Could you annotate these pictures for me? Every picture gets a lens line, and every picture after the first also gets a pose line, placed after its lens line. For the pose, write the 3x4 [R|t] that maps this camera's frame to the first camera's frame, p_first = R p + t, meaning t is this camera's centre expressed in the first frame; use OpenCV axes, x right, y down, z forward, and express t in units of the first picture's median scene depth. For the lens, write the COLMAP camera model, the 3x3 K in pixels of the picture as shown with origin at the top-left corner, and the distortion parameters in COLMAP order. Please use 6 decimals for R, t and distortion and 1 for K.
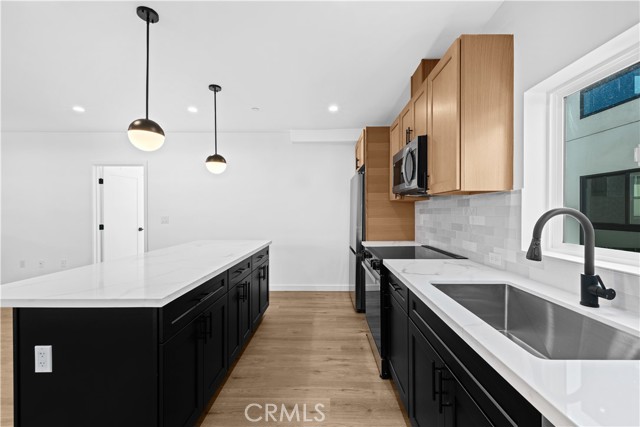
lens RADIAL K [[281.4, 0, 325.1], [0, 281.4, 215.5], [0, 0, 1]] dist [0.002899, 0.000484]
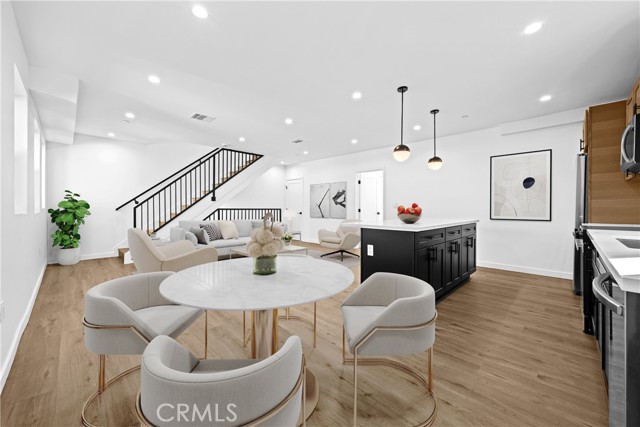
lens RADIAL K [[255.7, 0, 320.9], [0, 255.7, 212.6], [0, 0, 1]] dist [-0.003856, -0.000855]
pose [[0.729256, 0.010356, -0.684163, 0.083921], [-0.002024, 0.999914, 0.012978, 0.052183], [0.684238, -0.008080, 0.729214, -0.344199]]
